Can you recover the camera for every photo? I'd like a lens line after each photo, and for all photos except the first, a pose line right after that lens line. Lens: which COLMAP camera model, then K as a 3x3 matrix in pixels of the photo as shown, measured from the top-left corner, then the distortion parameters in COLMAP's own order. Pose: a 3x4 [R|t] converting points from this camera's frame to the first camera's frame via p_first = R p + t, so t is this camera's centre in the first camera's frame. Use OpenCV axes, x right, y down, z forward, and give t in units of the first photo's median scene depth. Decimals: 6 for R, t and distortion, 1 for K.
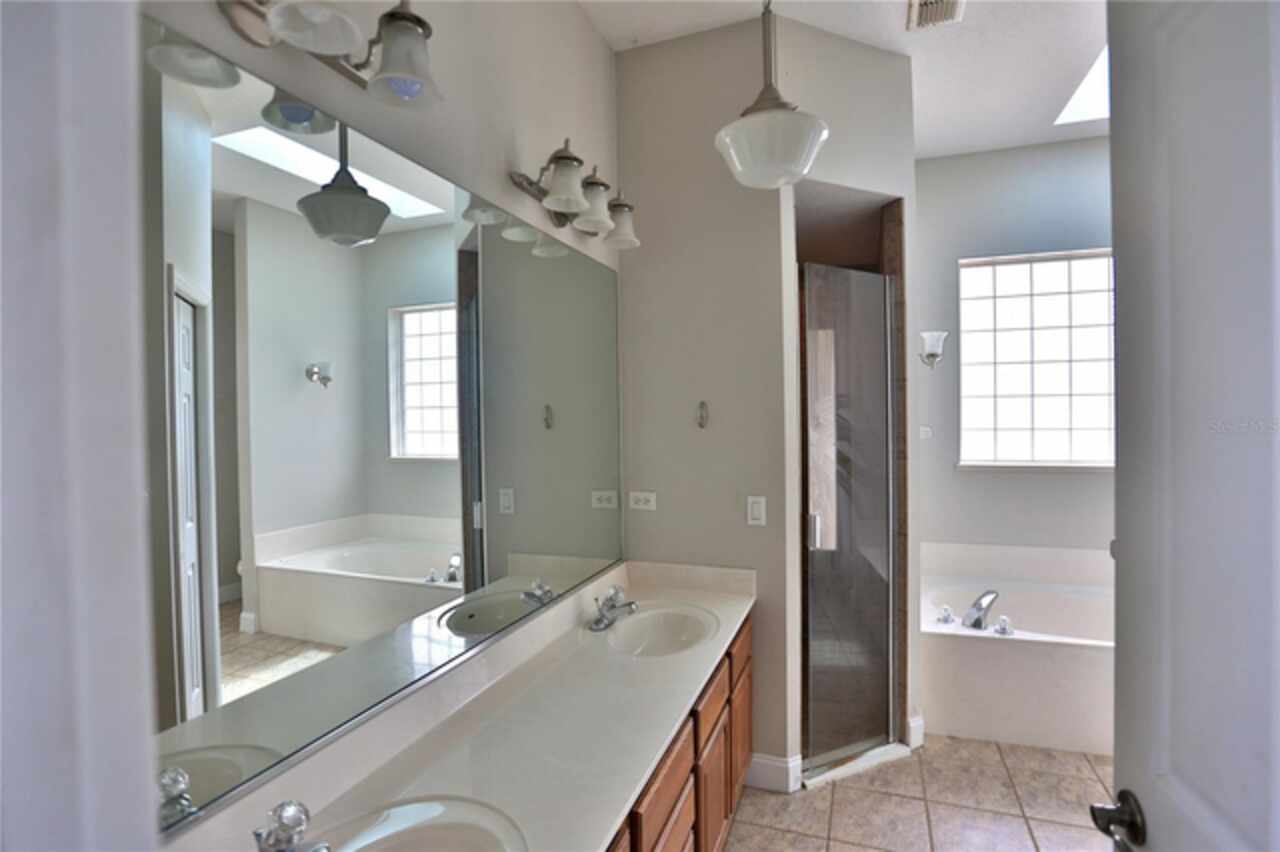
lens RADIAL K [[631.8, 0, 638.7], [0, 631.8, 424.1], [0, 0, 1]] dist [-0.016894, 0.000096]
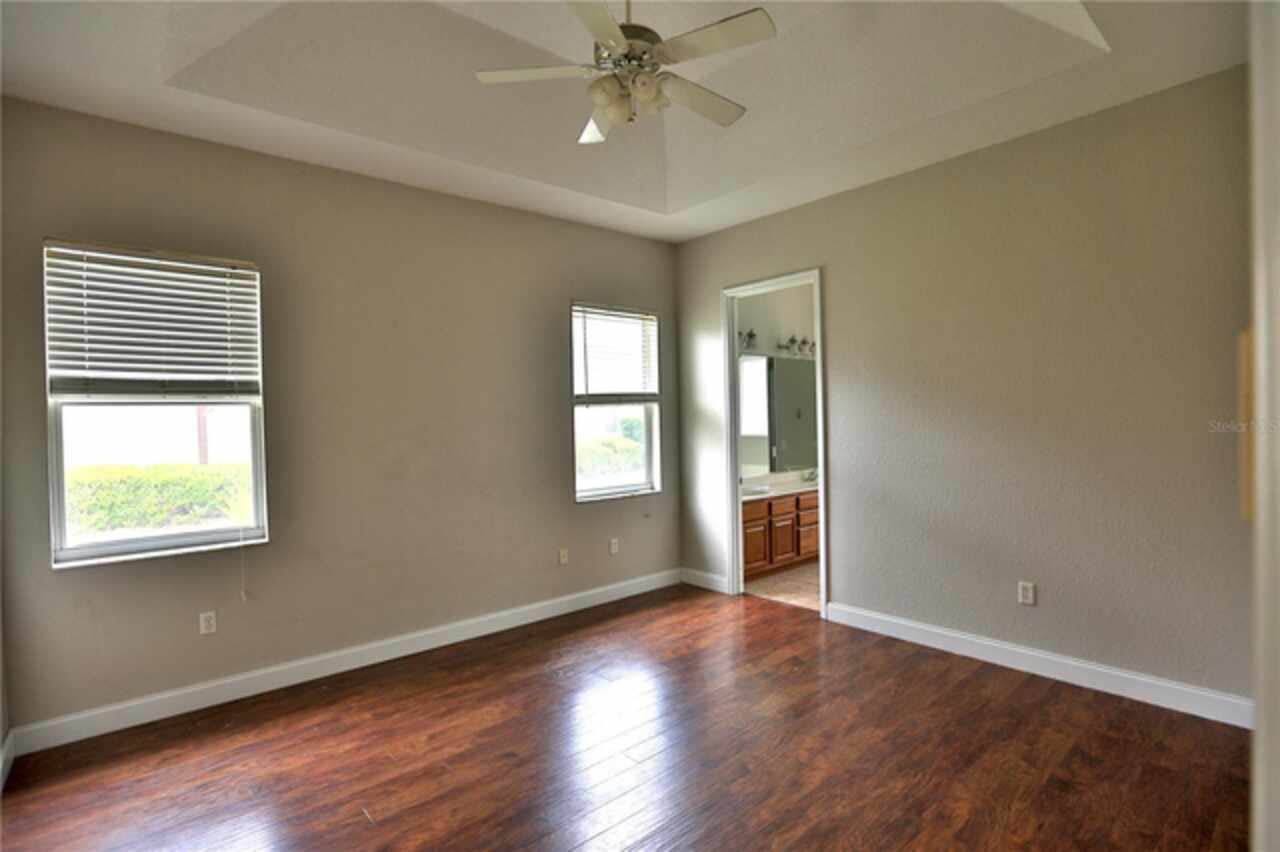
lens RADIAL K [[631.8, 0, 642.5], [0, 631.8, 424.9], [0, 0, 1]] dist [-0.016894, 0.000096]
pose [[0.881065, -0.000873, -0.472994, 0.727776], [0.003724, 0.999980, 0.005092, 0.024635], [0.472980, -0.006248, 0.881051, -2.255883]]
